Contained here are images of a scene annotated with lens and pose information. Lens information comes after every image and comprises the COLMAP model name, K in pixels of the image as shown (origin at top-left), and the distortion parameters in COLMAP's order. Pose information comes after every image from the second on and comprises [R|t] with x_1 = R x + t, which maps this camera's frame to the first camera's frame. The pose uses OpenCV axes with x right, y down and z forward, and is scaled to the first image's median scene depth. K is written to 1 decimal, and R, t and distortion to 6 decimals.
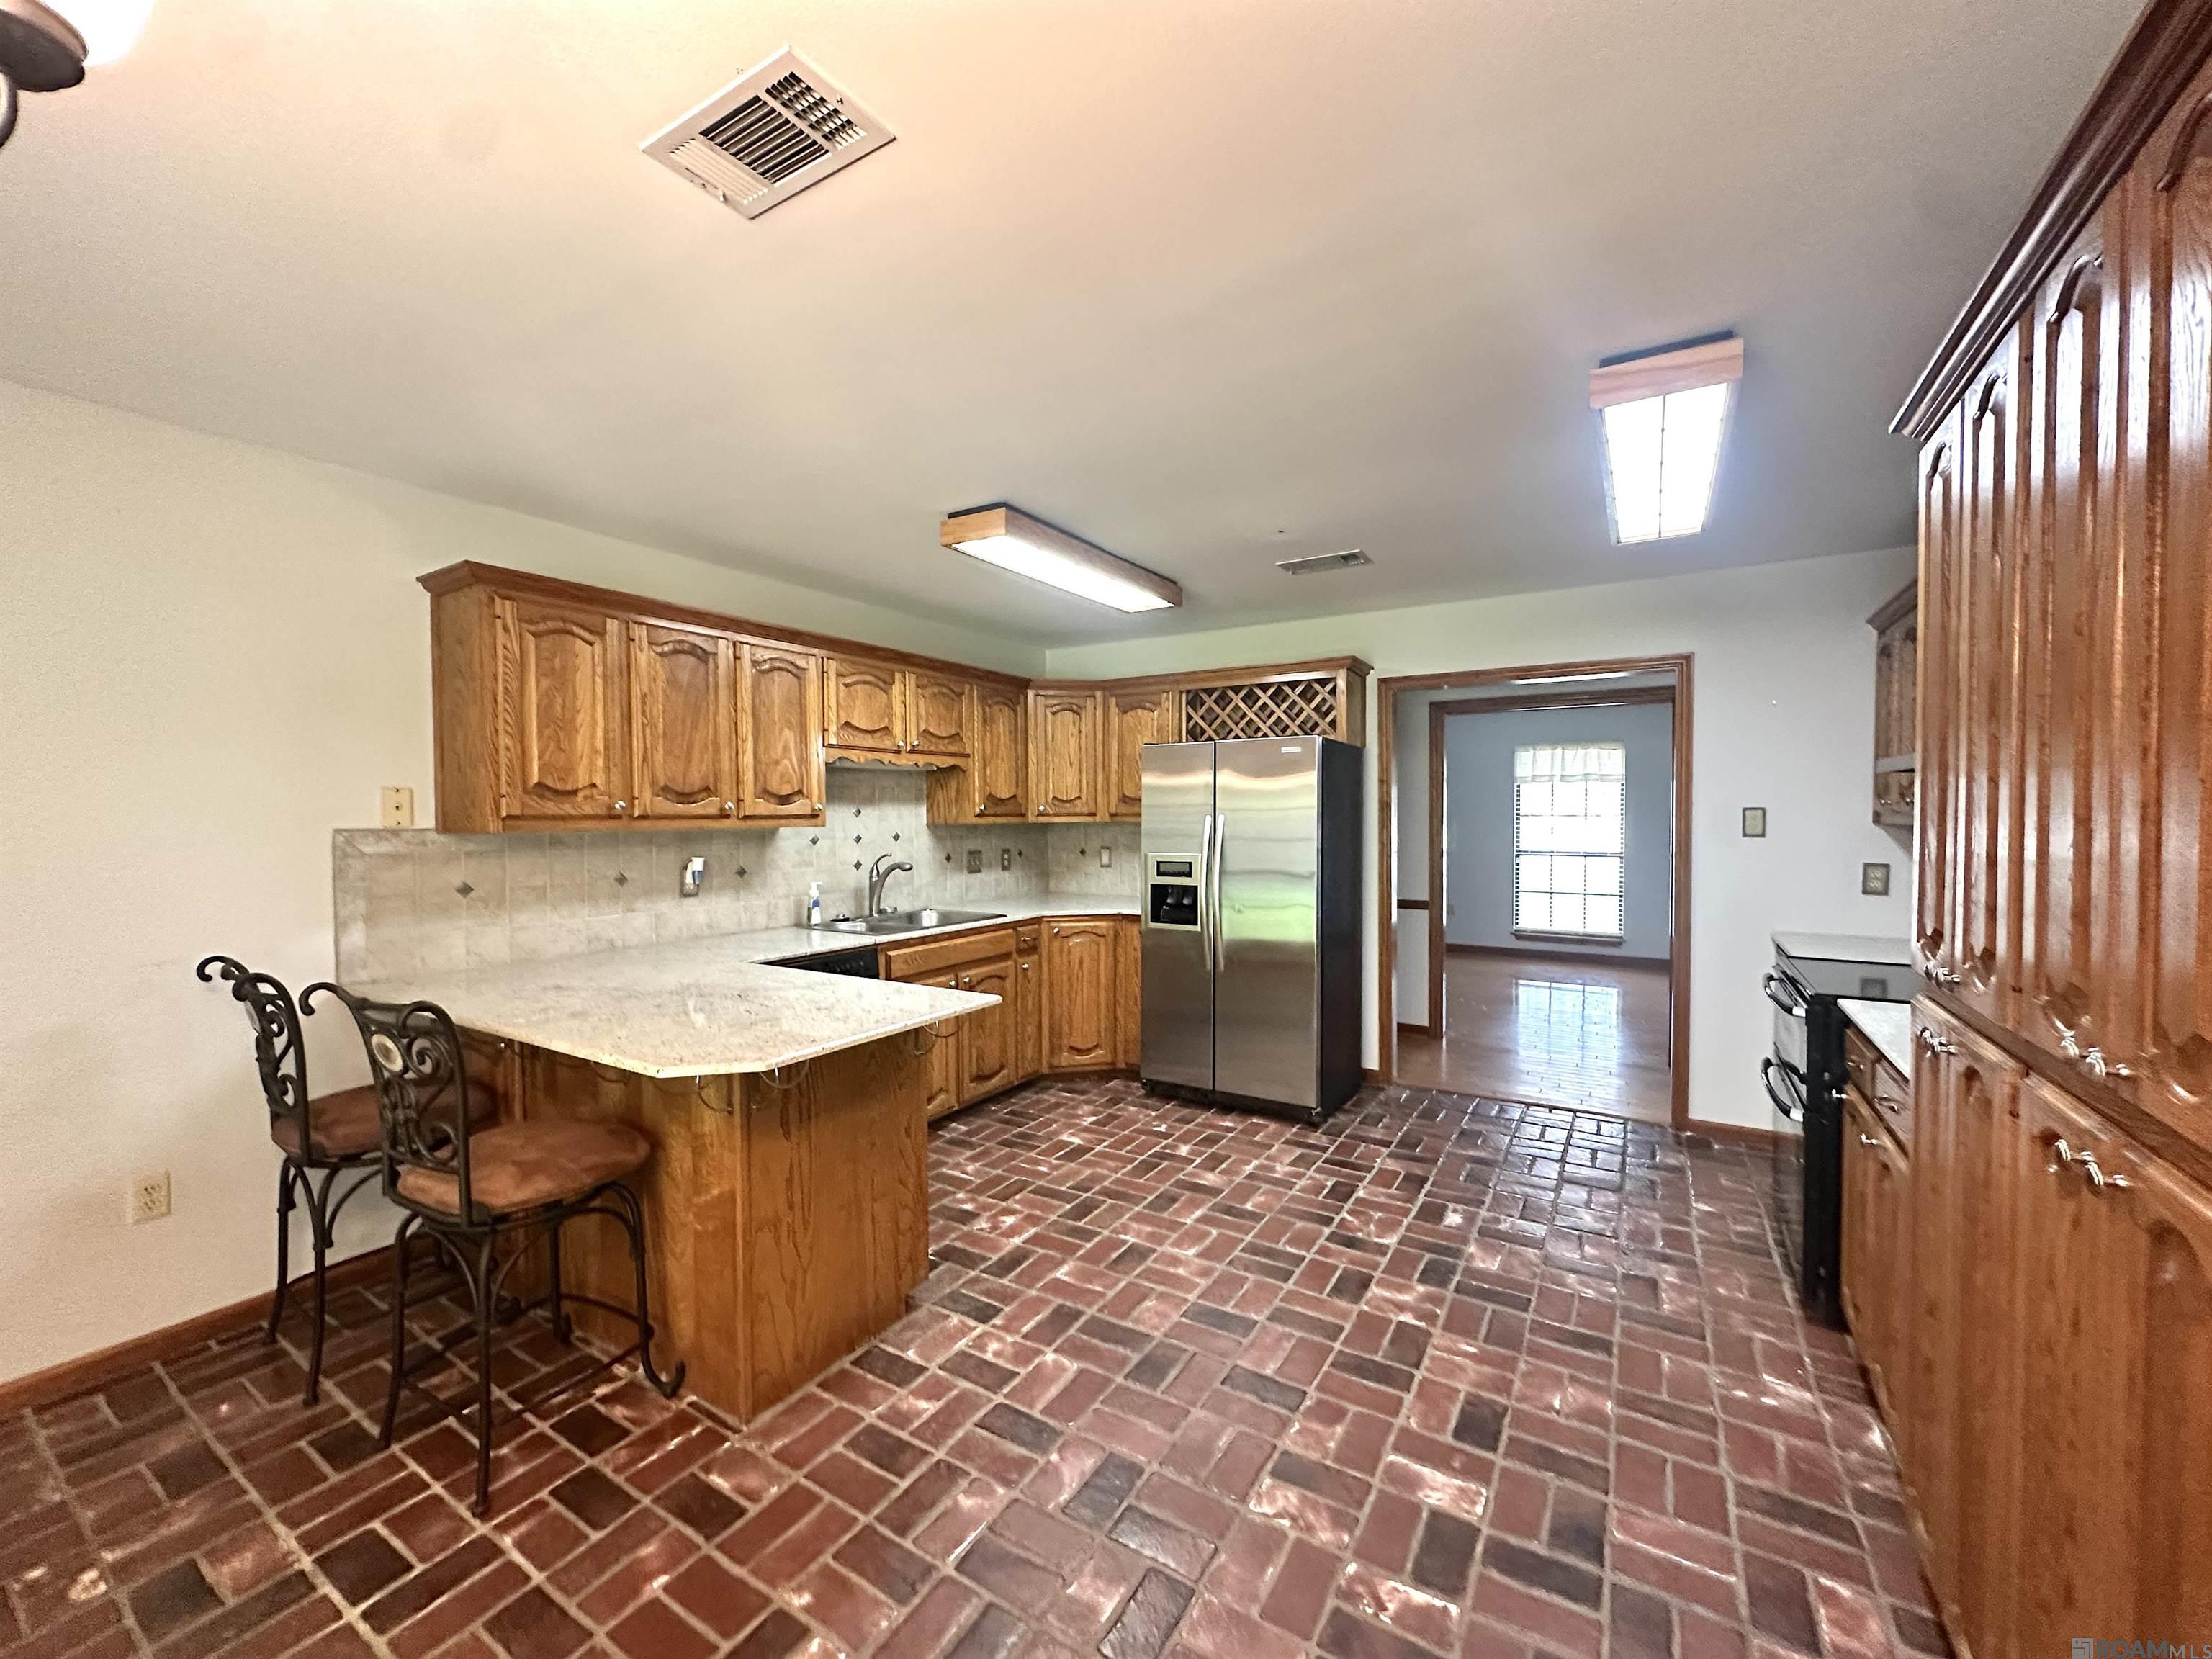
lens RADIAL K [[880.7, 0, 1103.4], [0, 880.7, 829.8], [0, 0, 1]] dist [-0.003003, 0.000569]
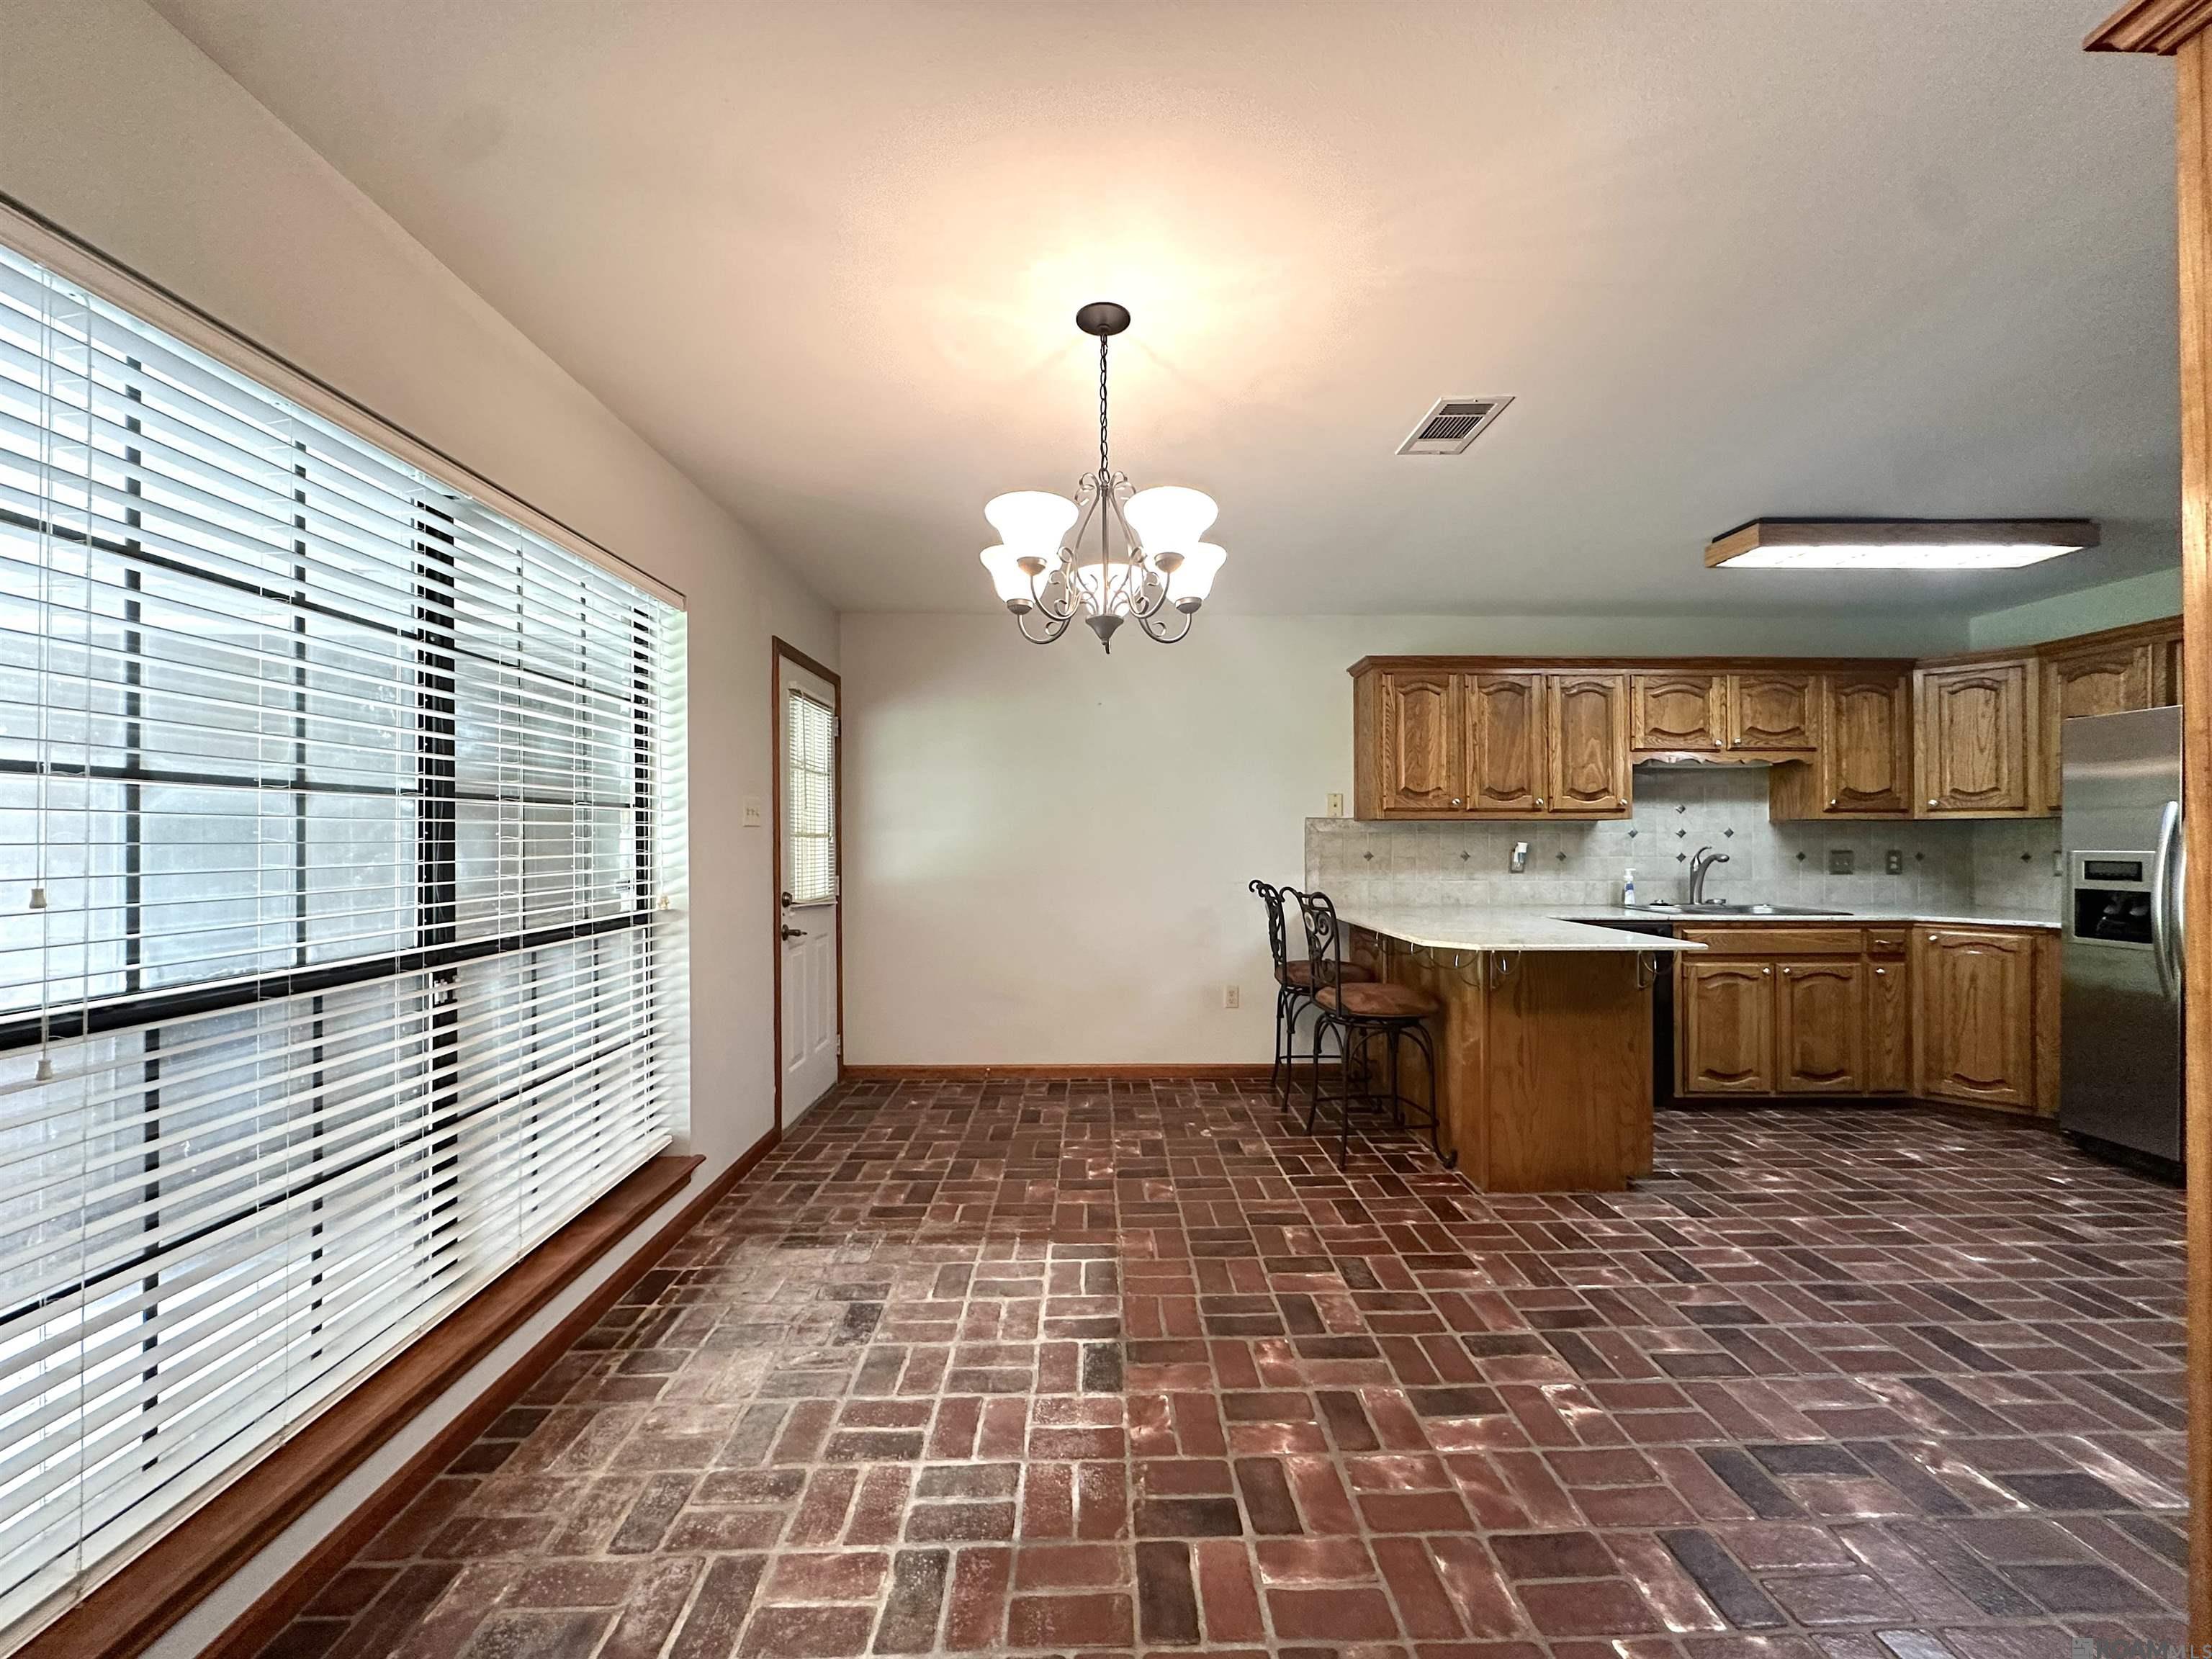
lens RADIAL K [[879.0, 0, 1104.1], [0, 879.0, 832.7], [0, 0, 1]] dist [-0.004661, 0.000187]
pose [[0.542171, -0.000603, -0.840268, 0.301754], [-0.018793, 0.999741, -0.012843, 0.045034], [0.840058, 0.022754, 0.542019, -0.234493]]
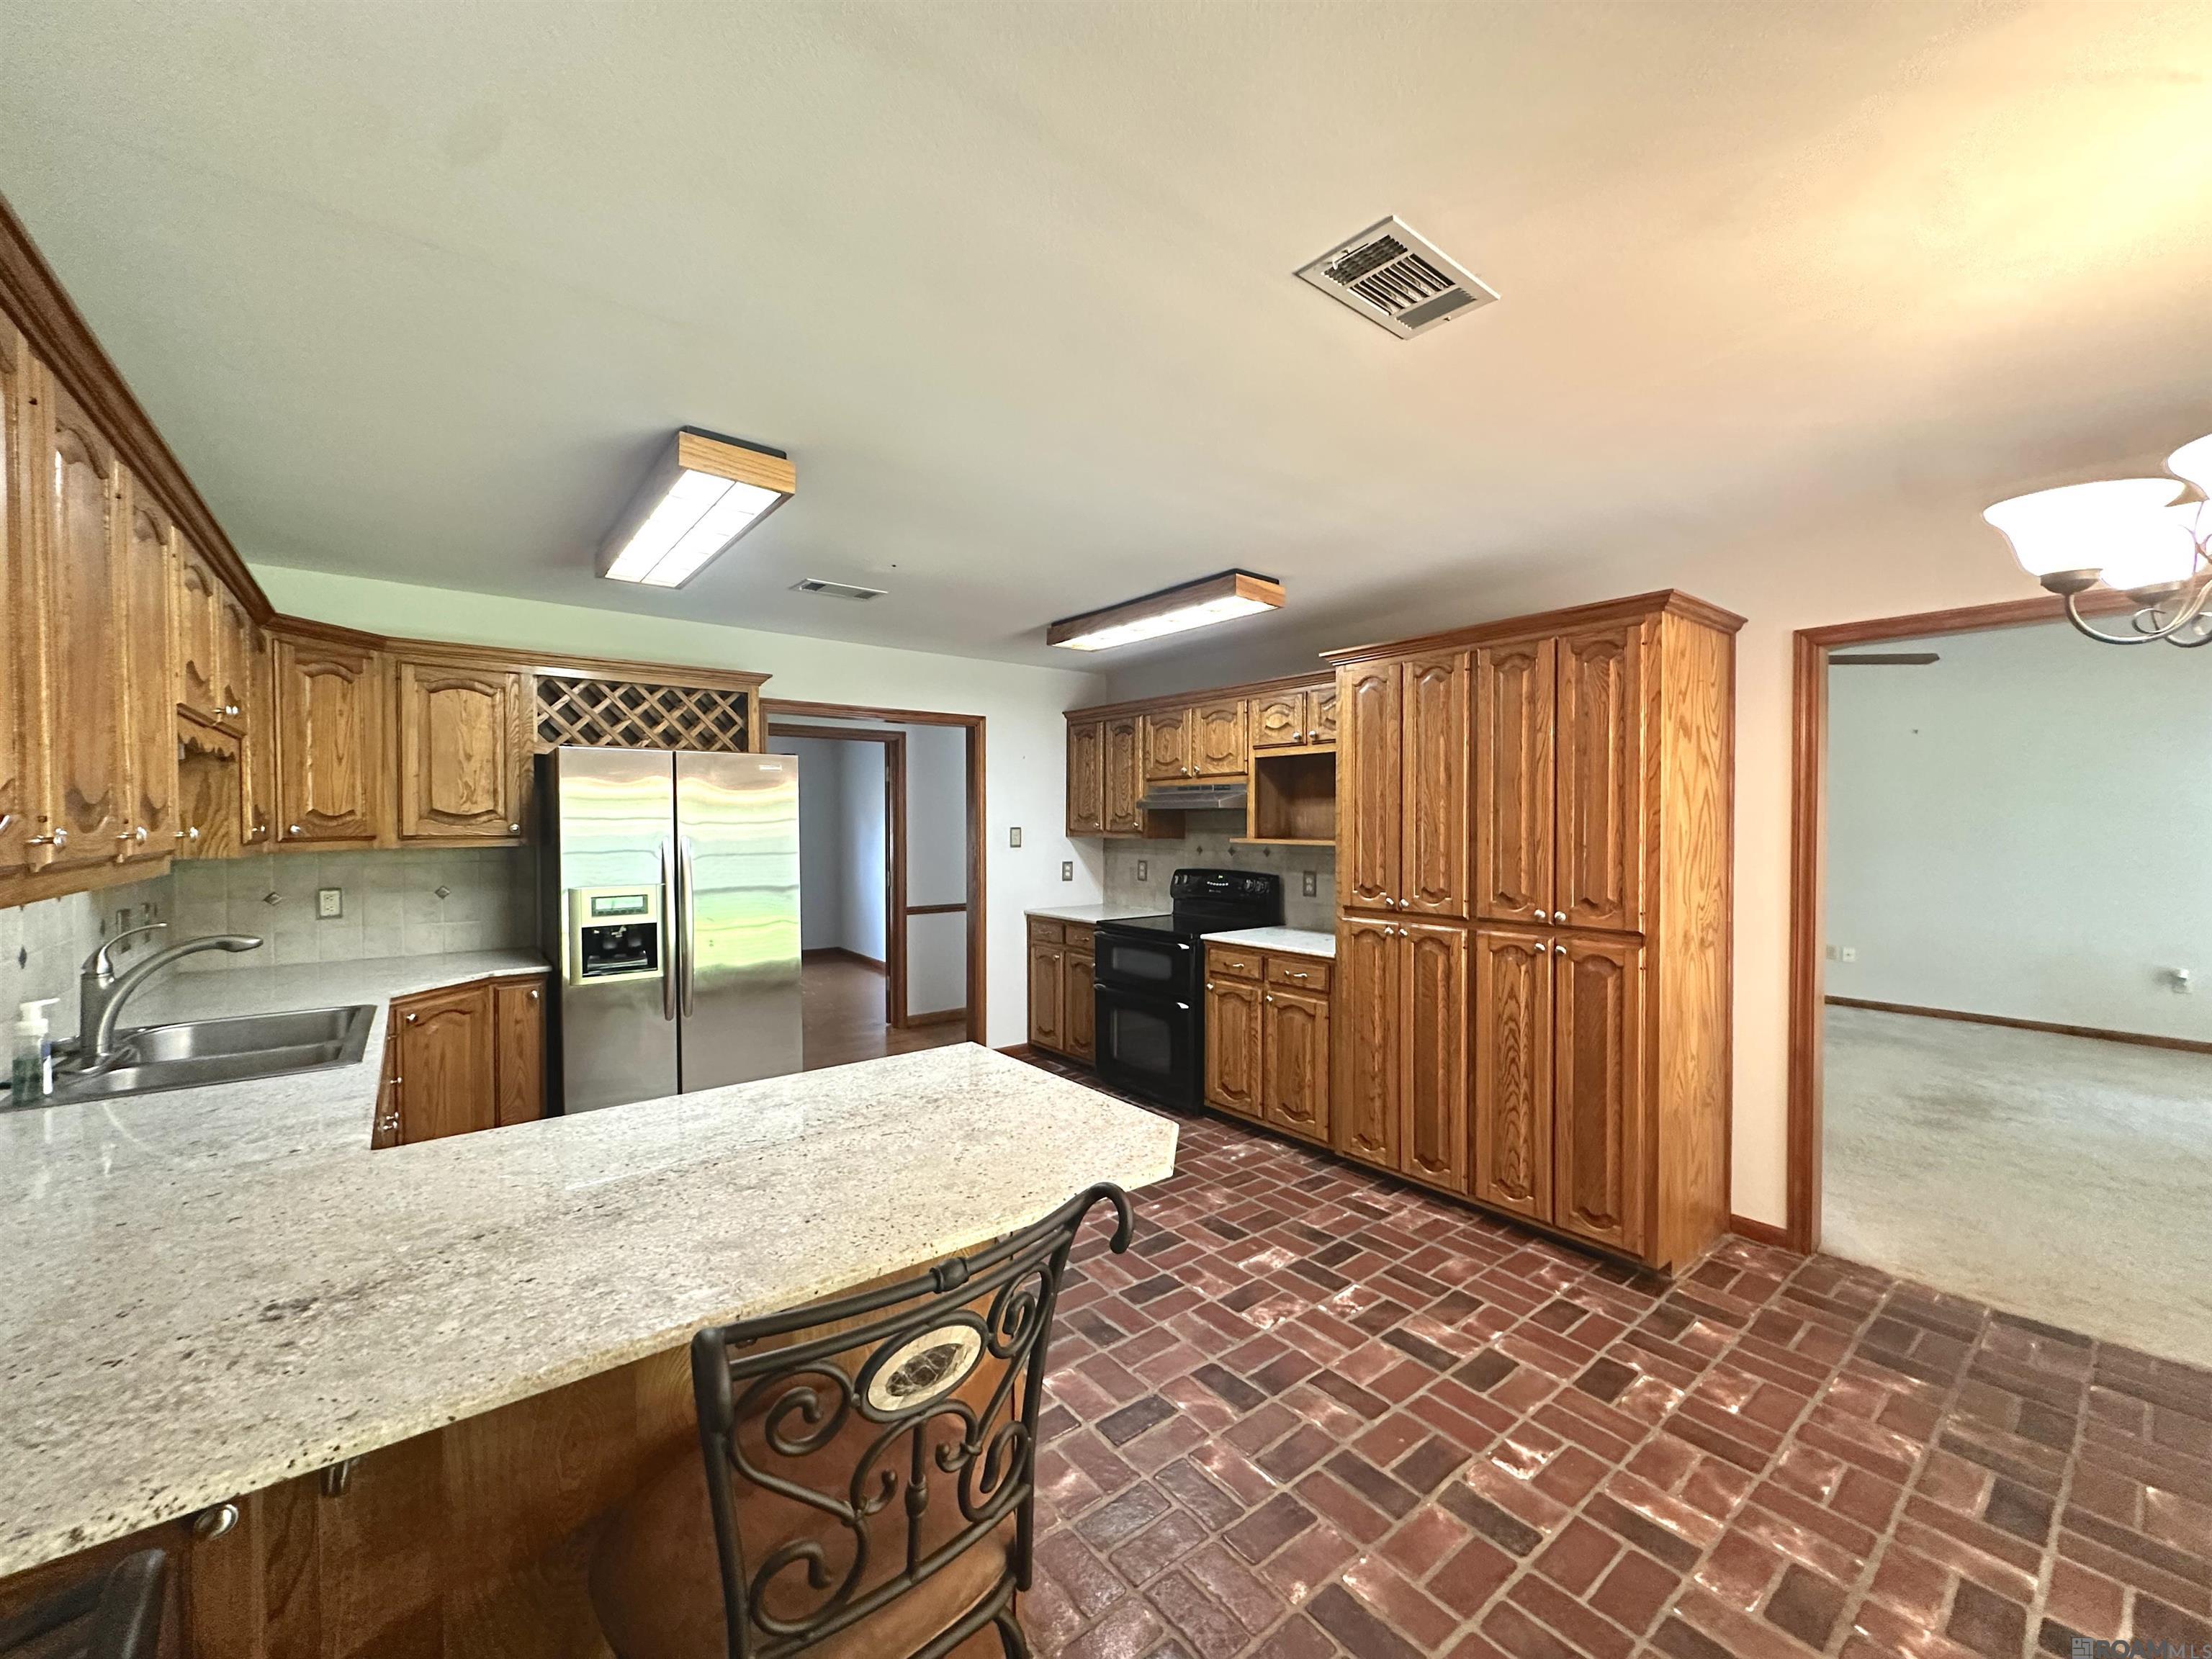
lens RADIAL K [[880.7, 0, 1103.4], [0, 880.7, 829.8], [0, 0, 1]] dist [-0.003003, 0.000569]
pose [[0.336726, -0.007034, 0.941576, -0.634951], [0.017885, 0.999839, 0.001073, -0.021357], [-0.941433, 0.016479, 0.336798, 0.381134]]
